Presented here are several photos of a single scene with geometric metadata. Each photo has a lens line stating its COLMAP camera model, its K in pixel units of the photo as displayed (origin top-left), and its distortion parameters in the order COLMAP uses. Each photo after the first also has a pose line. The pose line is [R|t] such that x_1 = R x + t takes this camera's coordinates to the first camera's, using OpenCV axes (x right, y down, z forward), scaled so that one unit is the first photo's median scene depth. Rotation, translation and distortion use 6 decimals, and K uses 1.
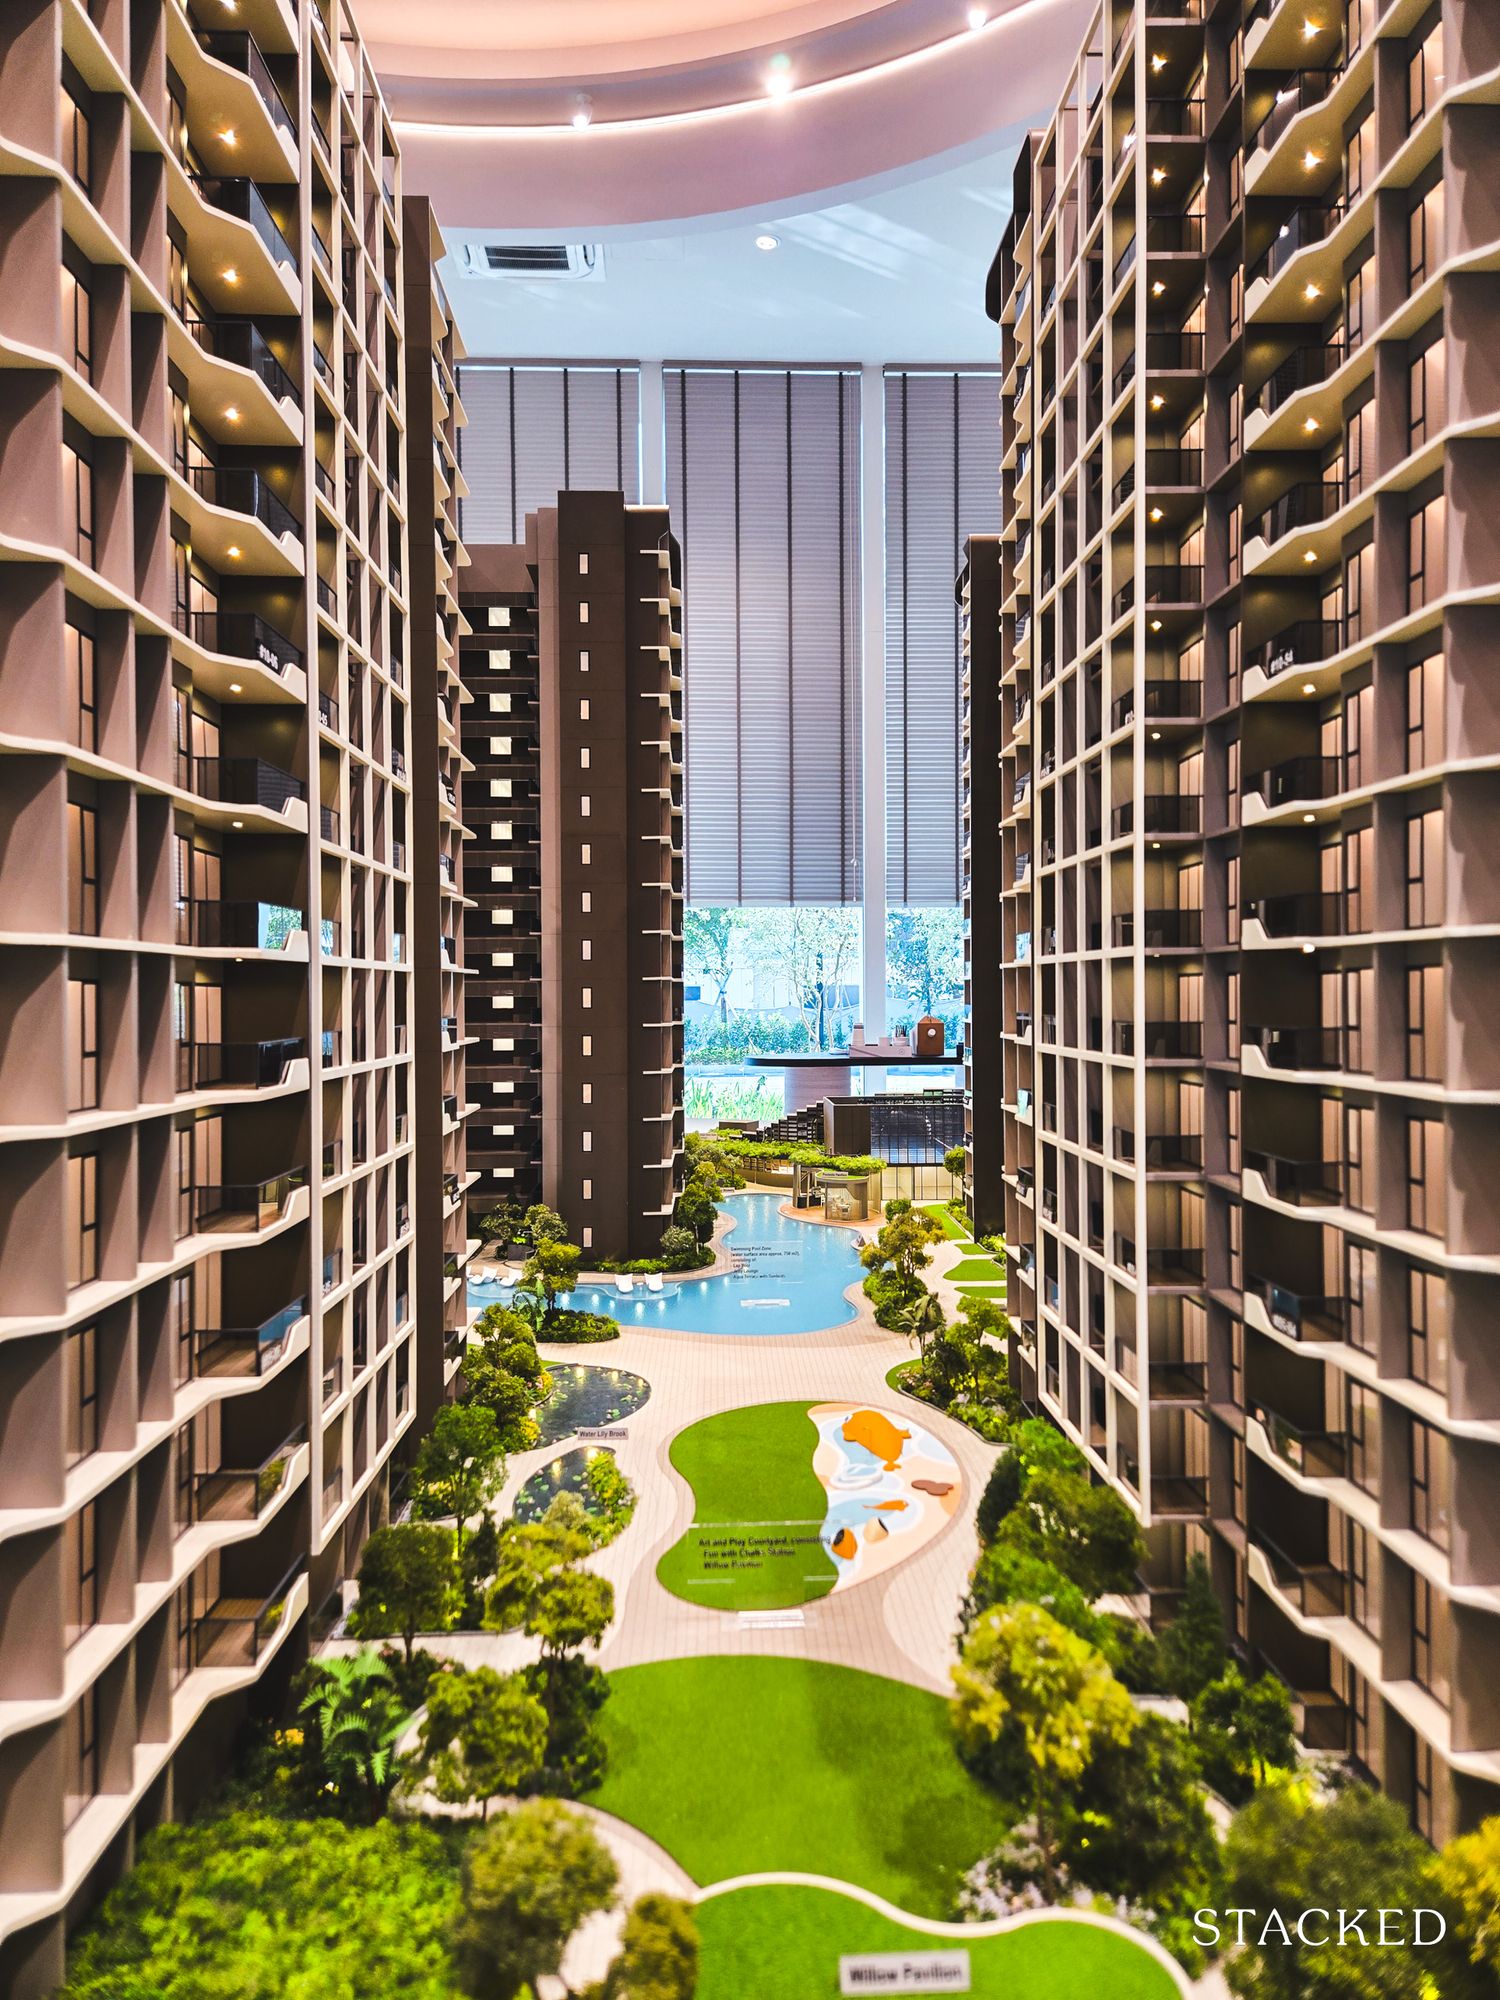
lens RADIAL K [[1361.0, 0, 753.5], [0, 1361.0, 995.8], [0, 0, 1]] dist [0.001040, -0.010746]
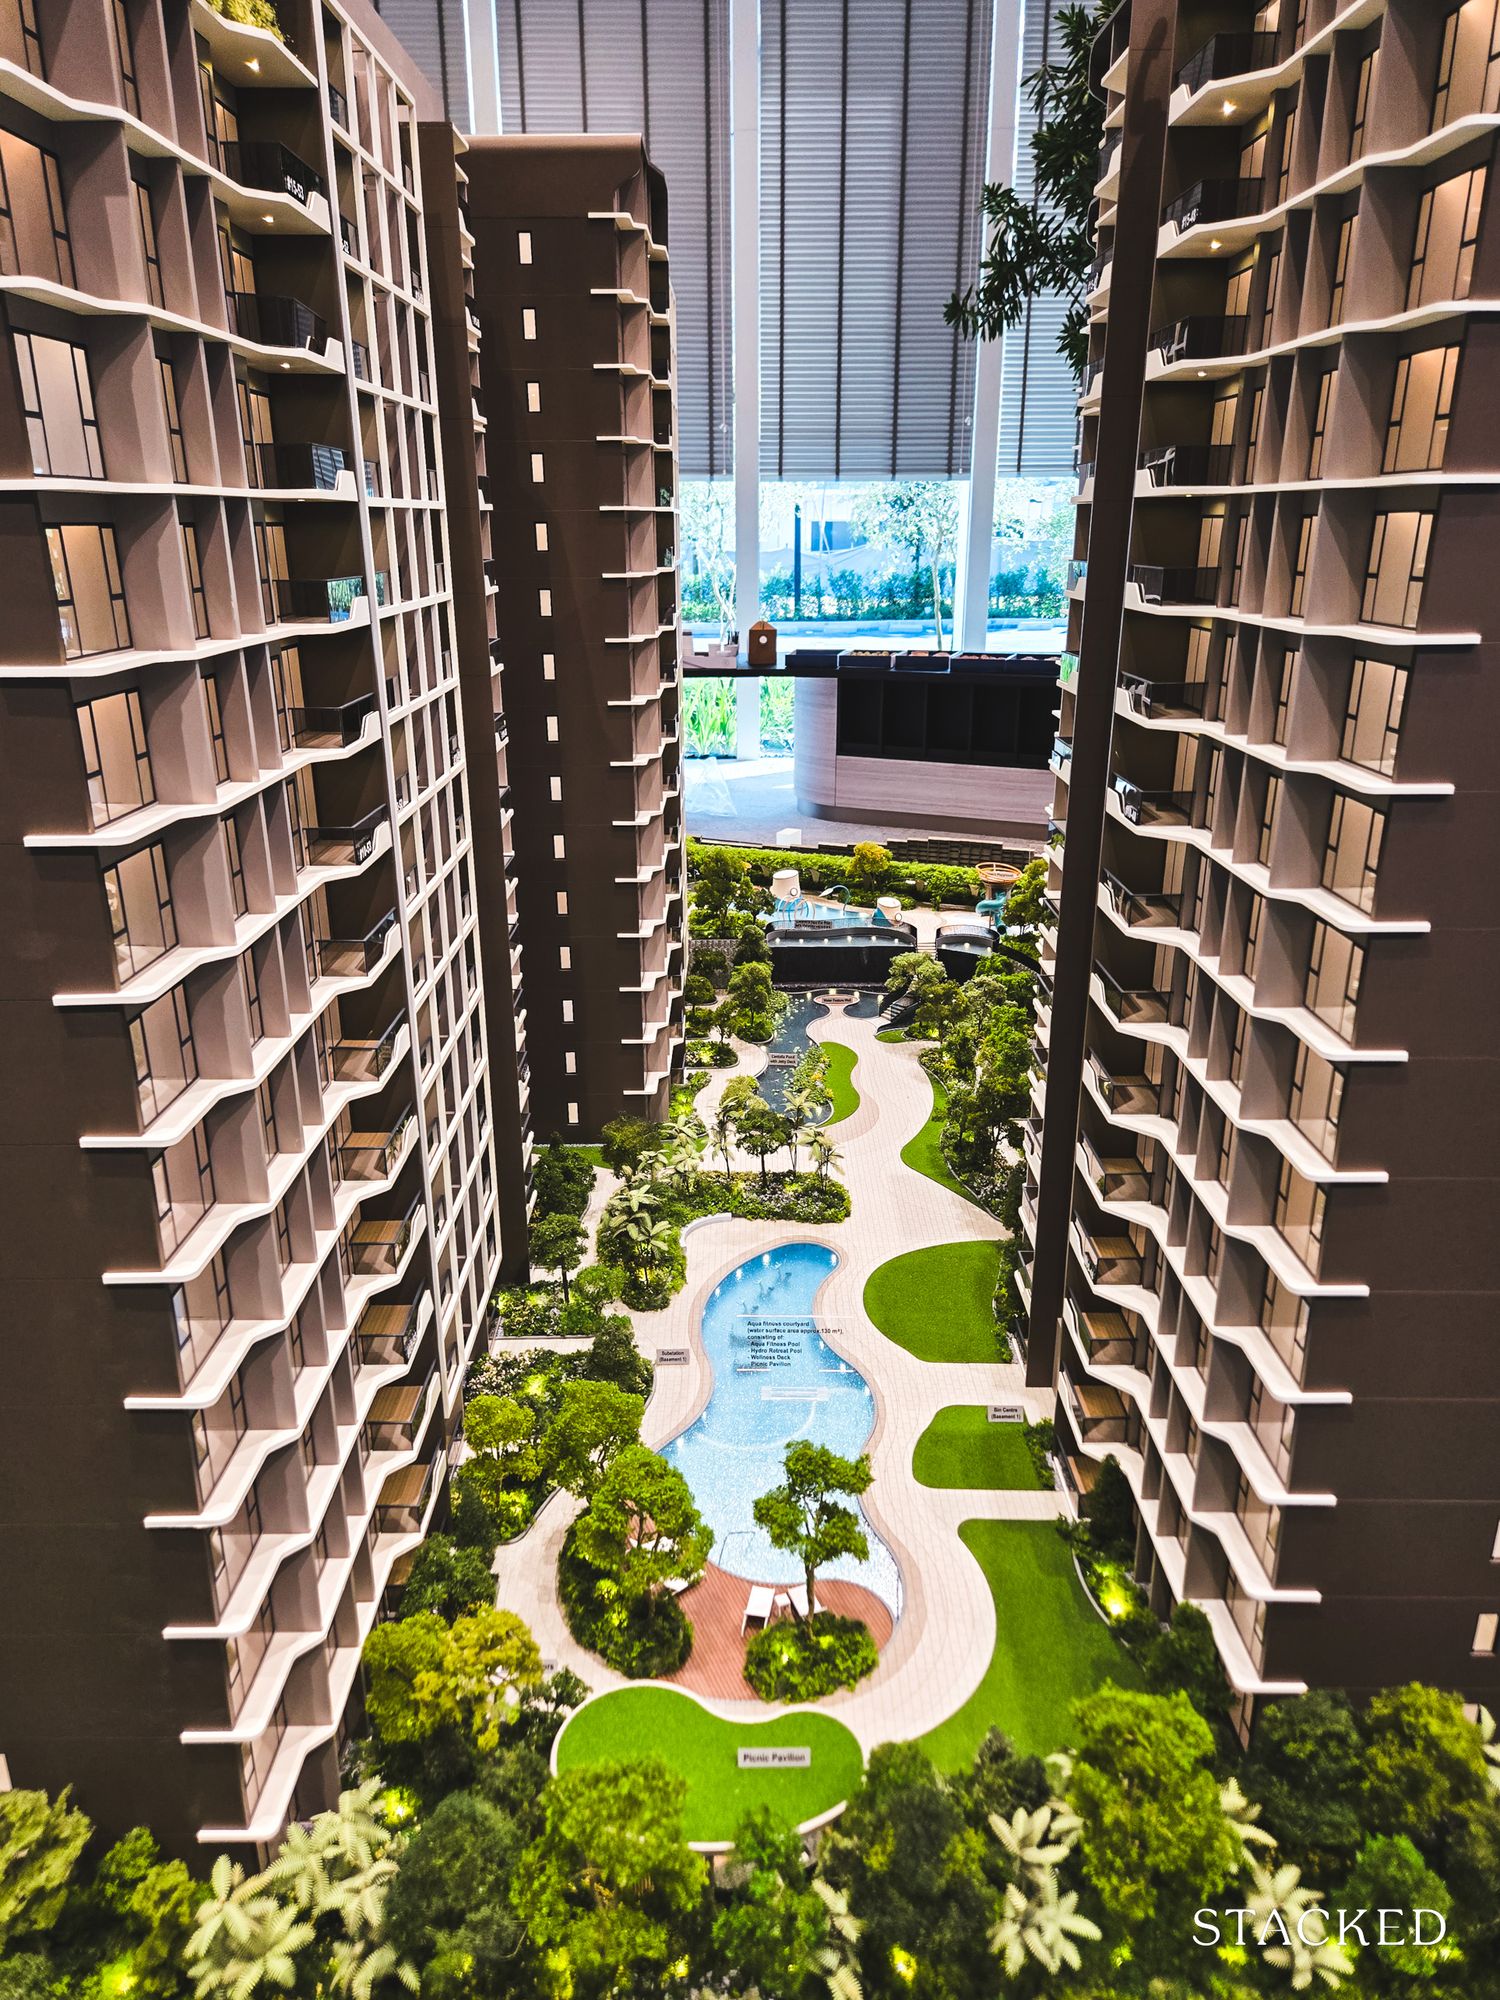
lens RADIAL K [[1361.0, 0, 759.2], [0, 1361.0, 1041.4], [0, 0, 1]] dist [0.001040, -0.010746]
pose [[0.999694, 0.012048, -0.021615, 0.023553], [-0.003729, 0.936845, 0.349725, -0.003078], [0.024463, -0.349537, 0.936603, -0.164204]]
